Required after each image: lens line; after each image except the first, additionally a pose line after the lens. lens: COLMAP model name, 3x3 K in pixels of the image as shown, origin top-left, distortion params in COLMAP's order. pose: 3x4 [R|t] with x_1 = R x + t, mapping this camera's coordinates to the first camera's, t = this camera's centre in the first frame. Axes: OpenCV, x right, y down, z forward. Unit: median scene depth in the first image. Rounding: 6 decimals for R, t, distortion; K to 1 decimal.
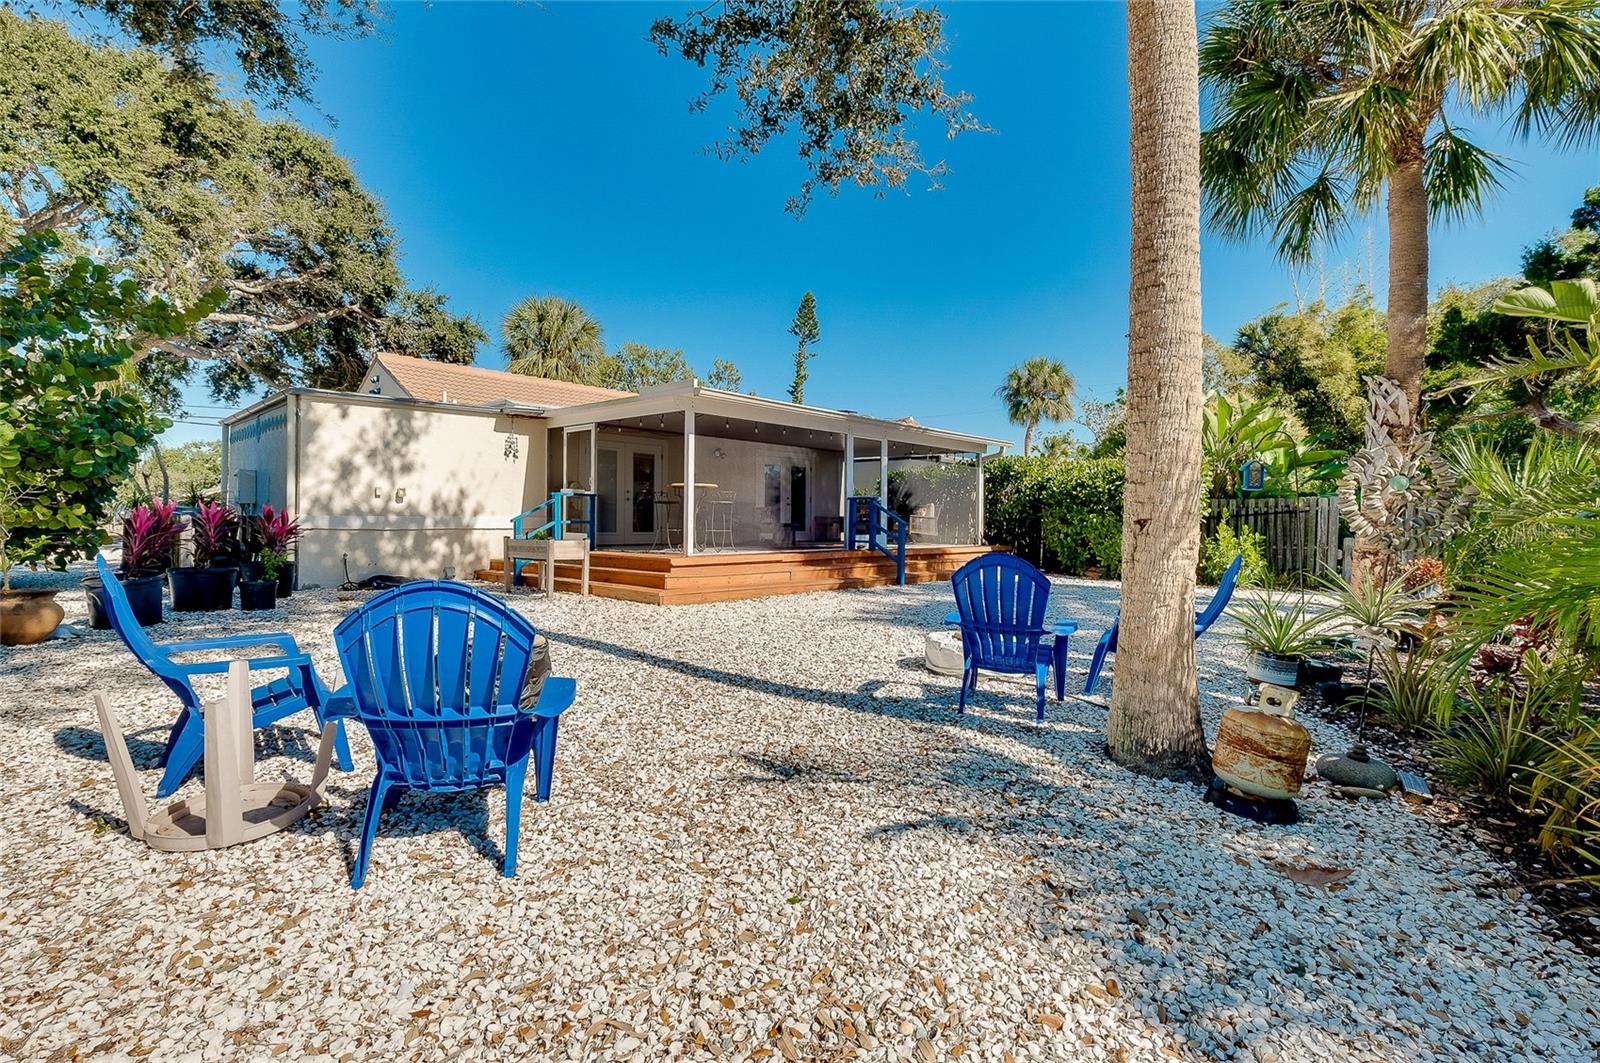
lens RADIAL K [[724.6, 0, 810.3], [0, 724.6, 521.1], [0, 0, 1]] dist [-0.006688, 0.001098]
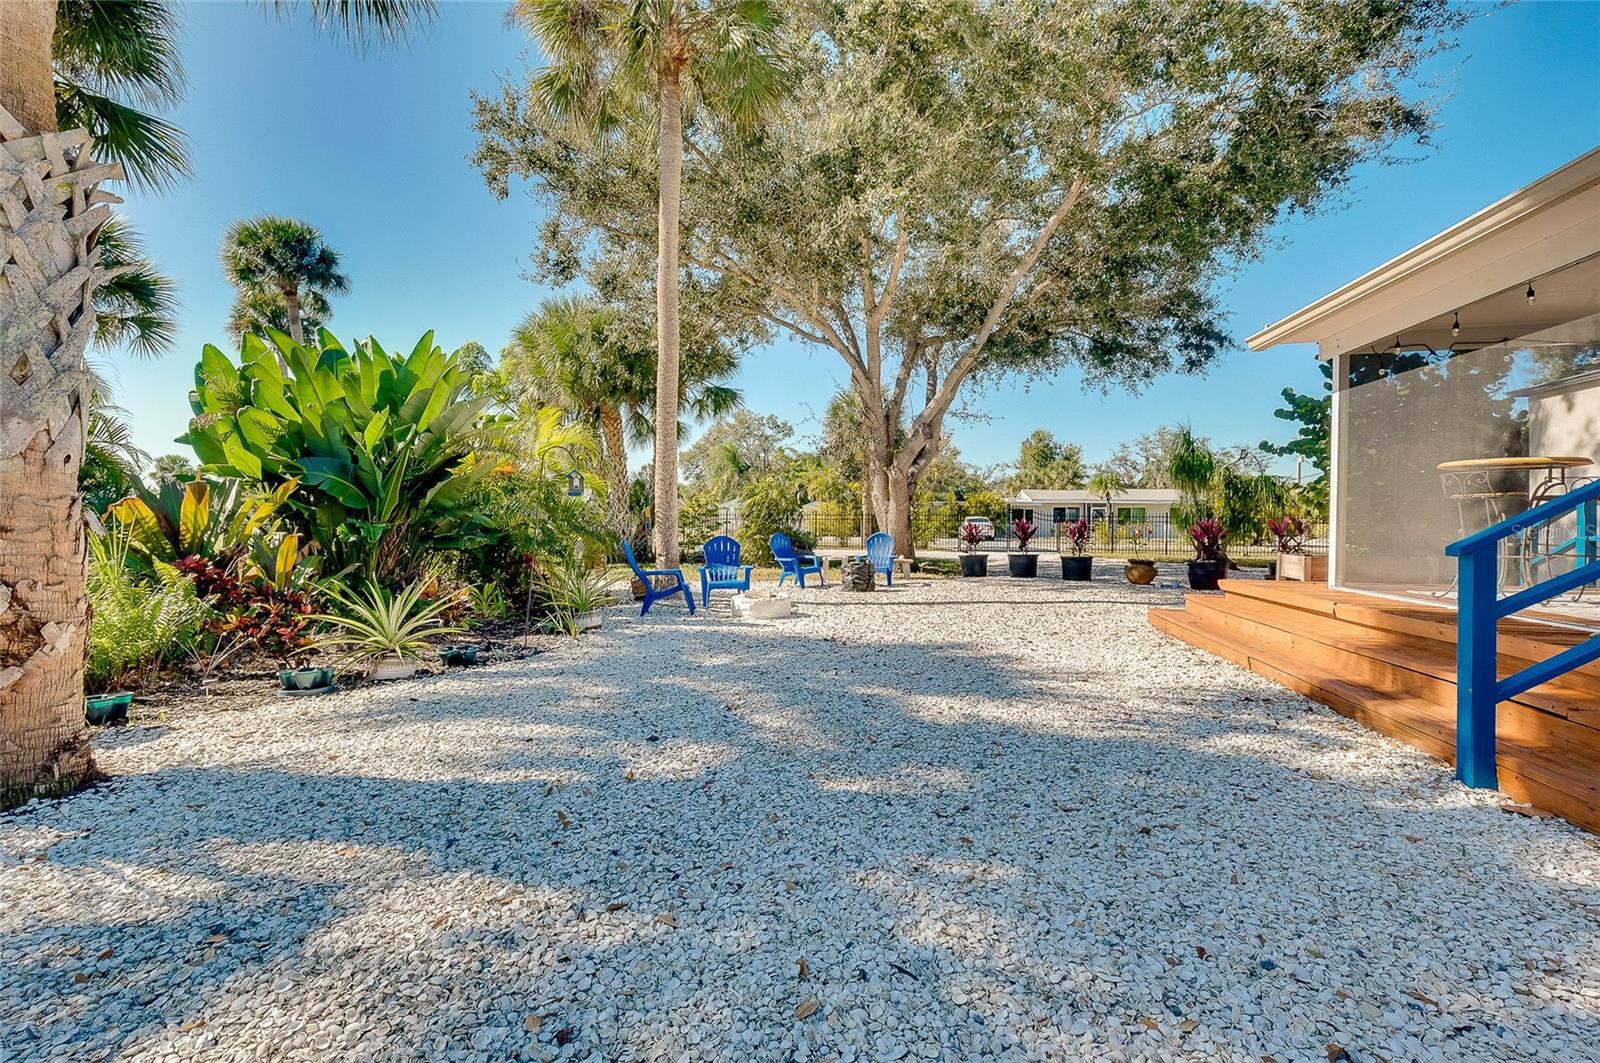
lens RADIAL K [[705.4, 0, 801.2], [0, 705.4, 514.8], [0, 0, 1]] dist [-0.004964, 0.000764]
pose [[-0.851691, -0.015671, -0.523810, 0.491212], [-0.011657, 0.999872, -0.010959, -0.003174], [0.523915, -0.003228, -0.851765, 1.133946]]
